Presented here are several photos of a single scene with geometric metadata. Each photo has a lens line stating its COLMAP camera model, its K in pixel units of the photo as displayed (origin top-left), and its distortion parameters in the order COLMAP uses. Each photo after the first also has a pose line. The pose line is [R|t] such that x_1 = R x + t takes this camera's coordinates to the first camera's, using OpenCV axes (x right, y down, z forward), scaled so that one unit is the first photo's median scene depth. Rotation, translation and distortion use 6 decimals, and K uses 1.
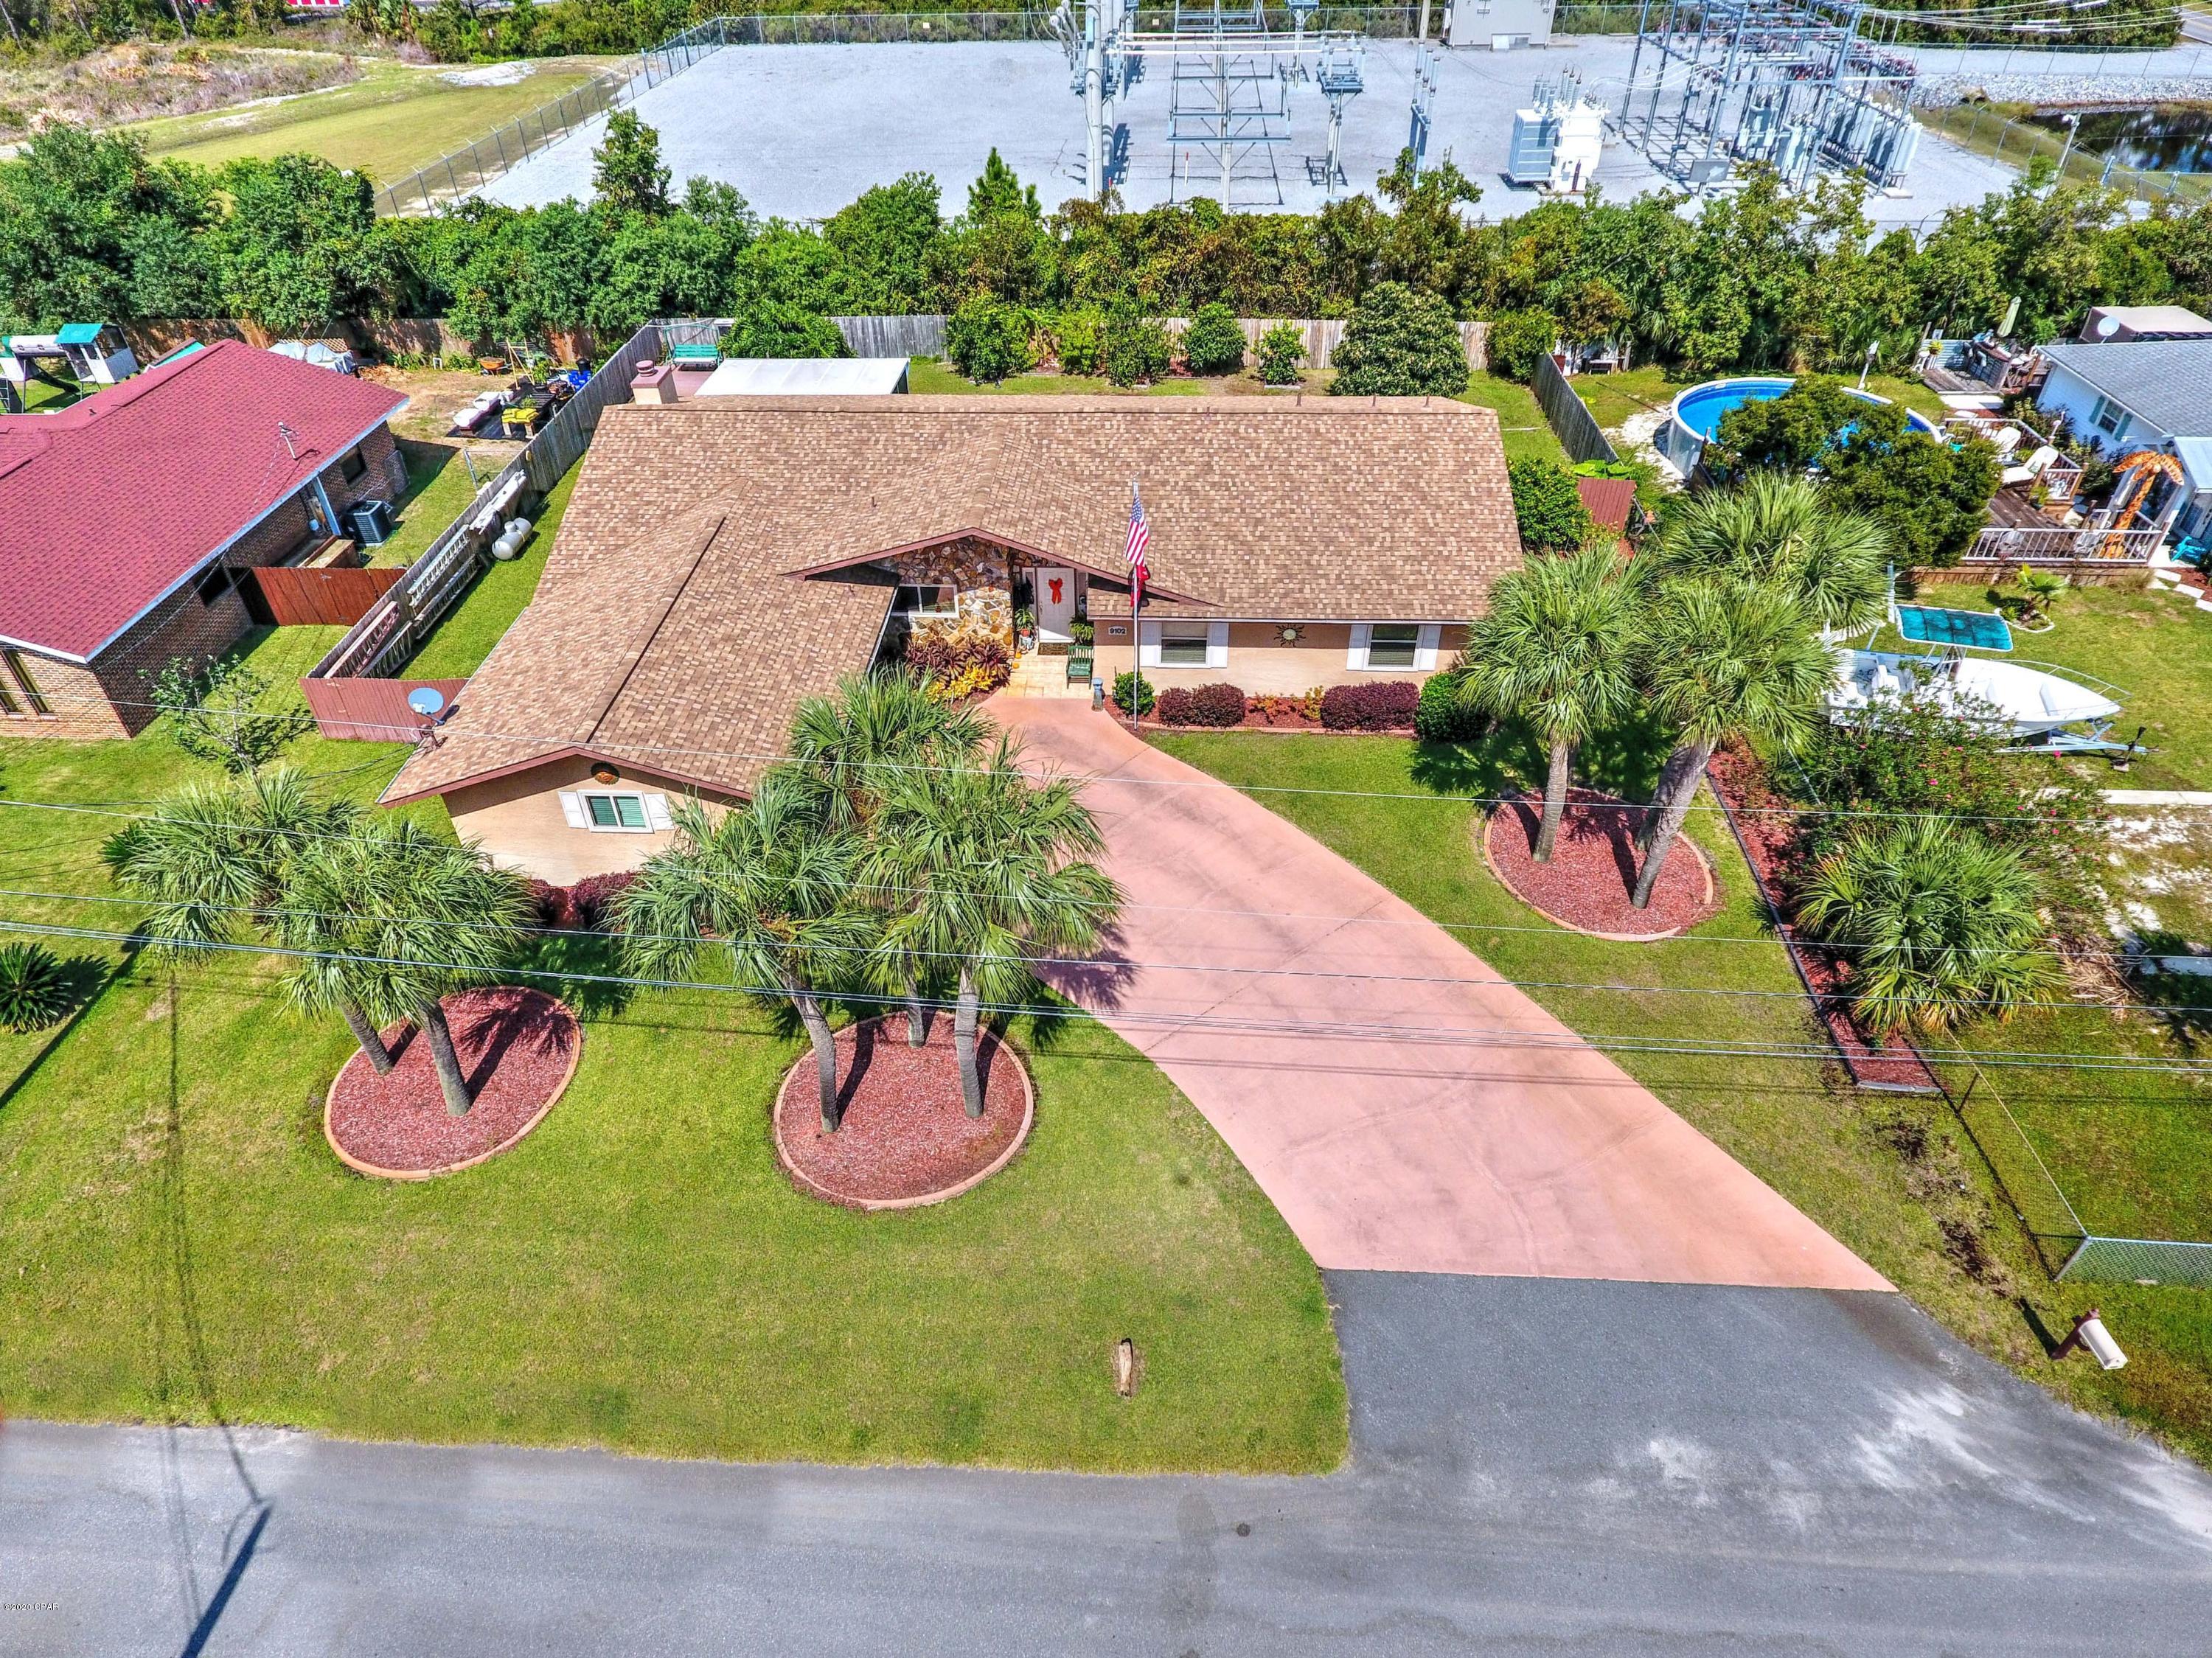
lens RADIAL K [[1294.7, 0, 1087.9], [0, 1294.7, 831.4], [0, 0, 1]] dist [-0.005011, -0.001514]
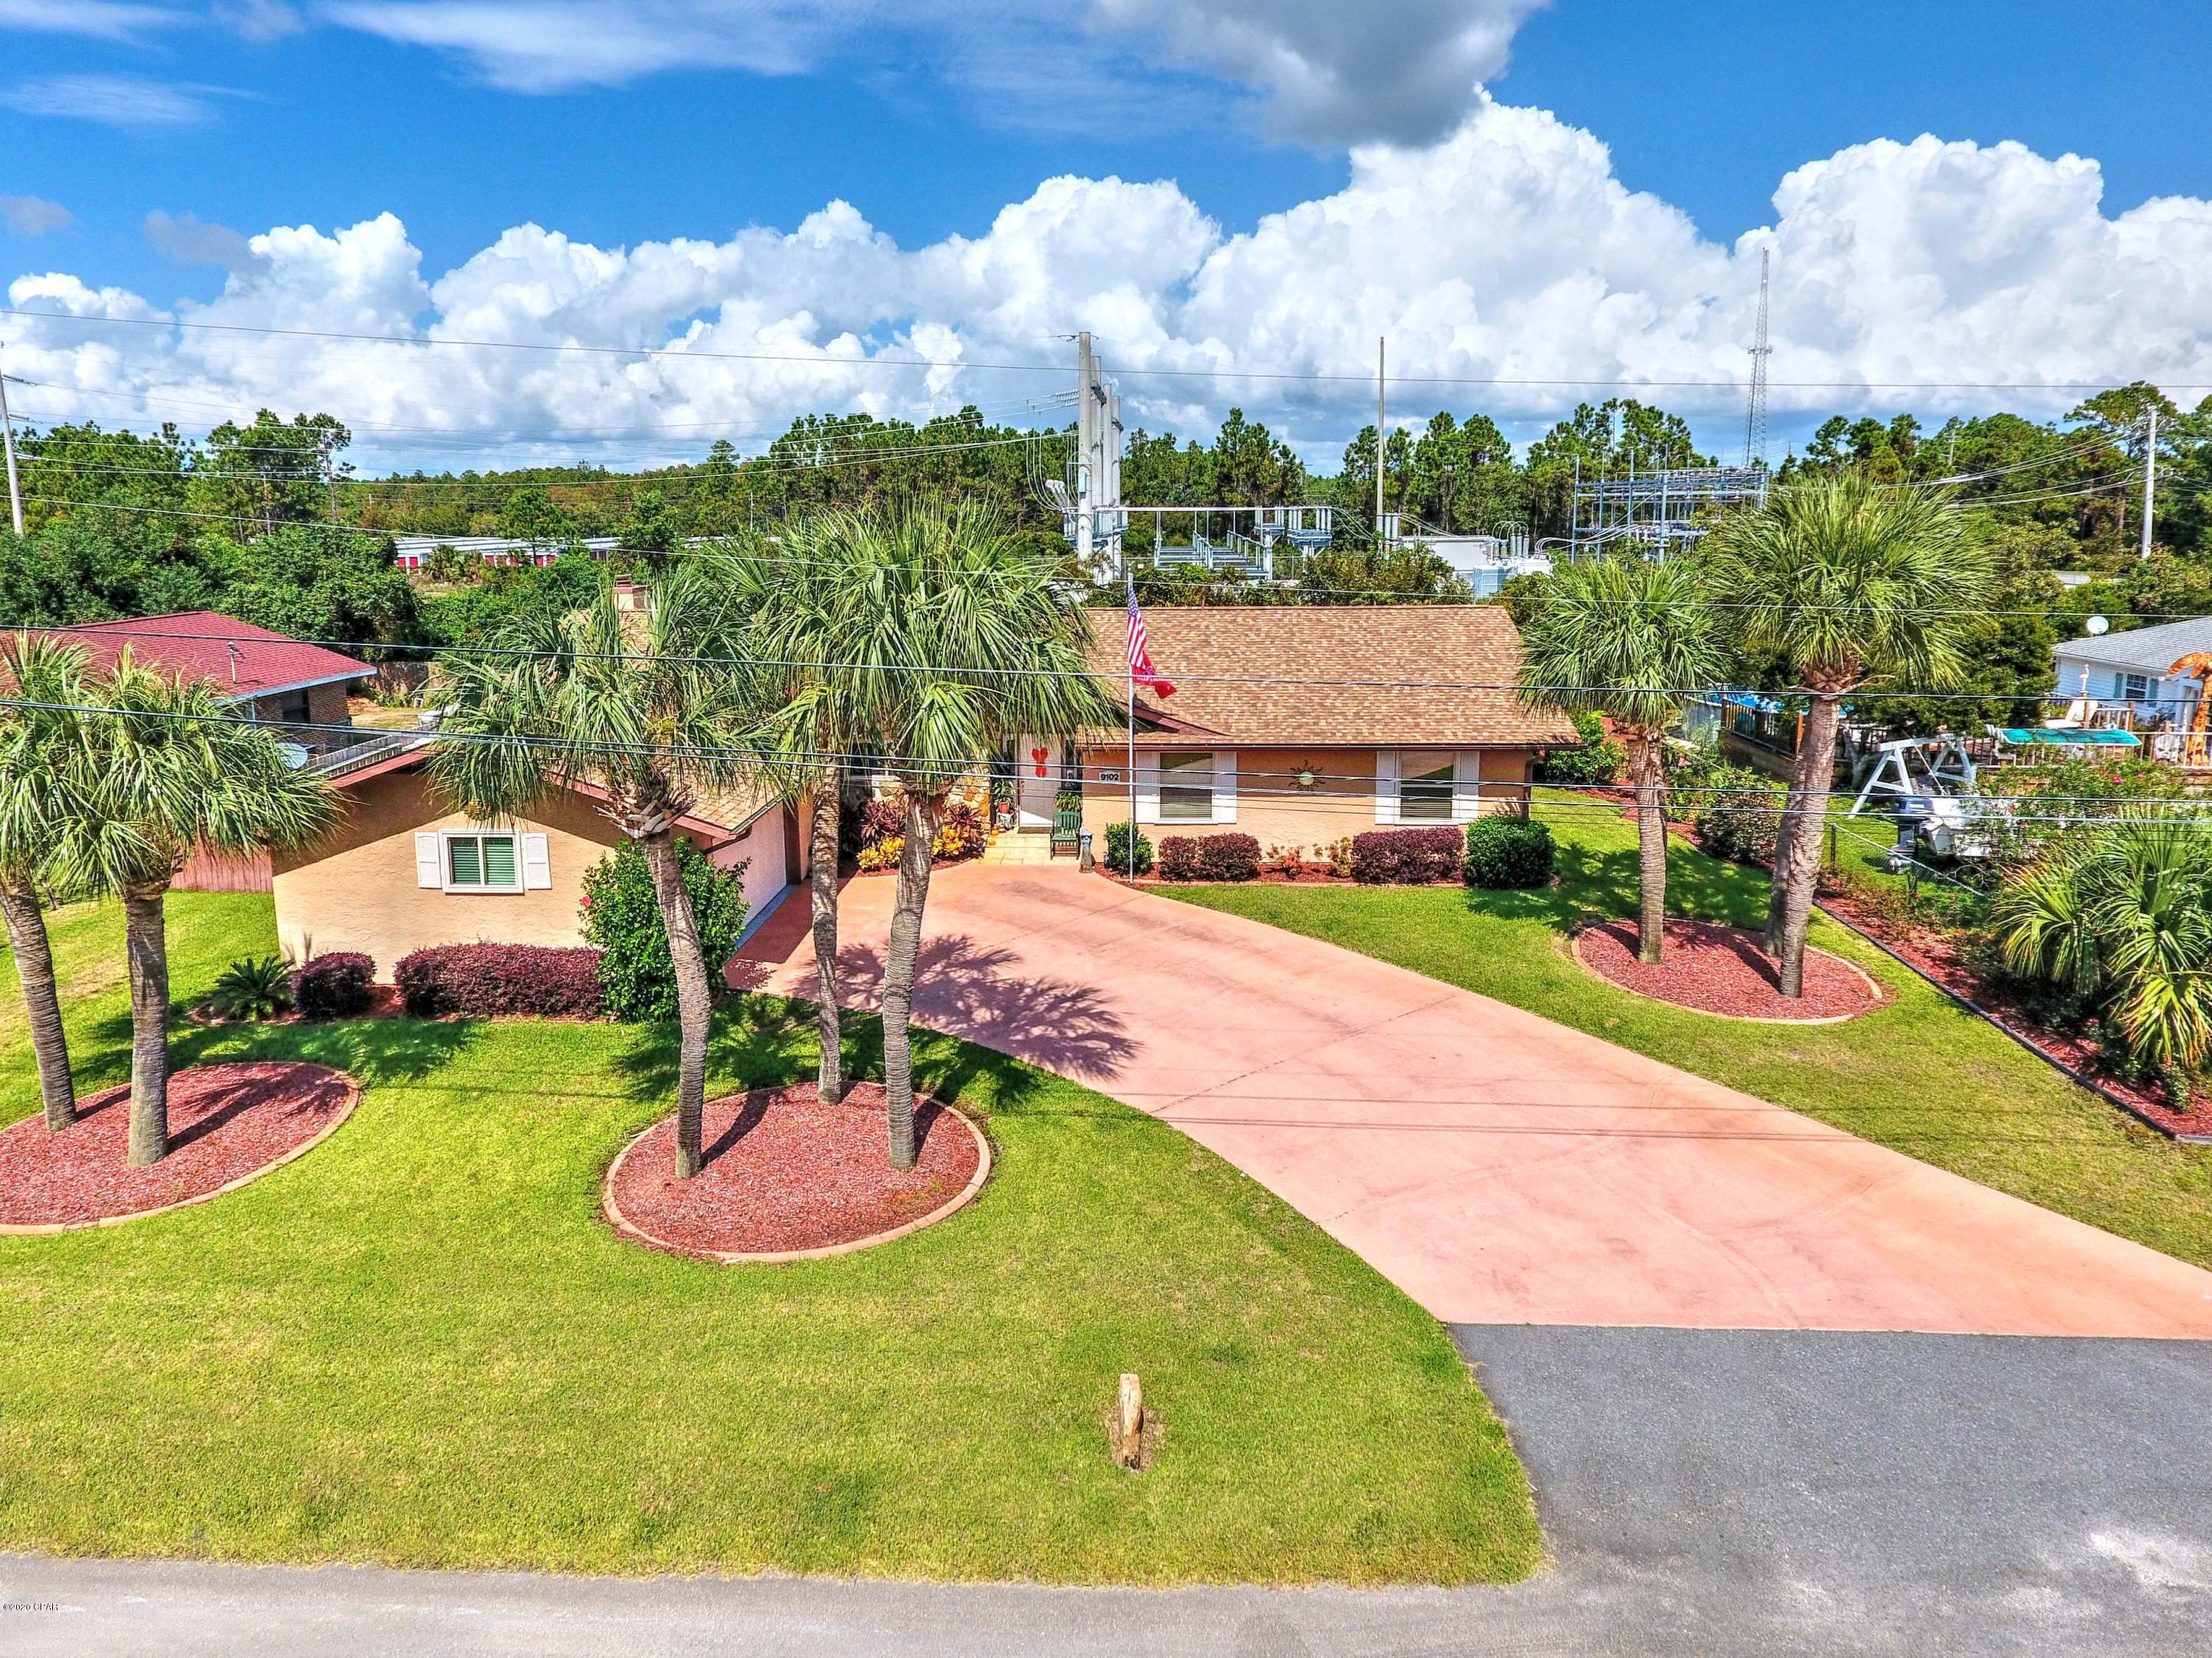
lens RADIAL K [[1340.7, 0, 1087.8], [0, 1340.7, 719.6], [0, 0, 1]] dist [-0.007625, 0.001322]
pose [[0.999958, 0.006981, 0.005980, 0.003429], [-0.003064, 0.866498, -0.499170, 0.347220], [-0.008667, 0.499131, 0.866483, 0.259134]]
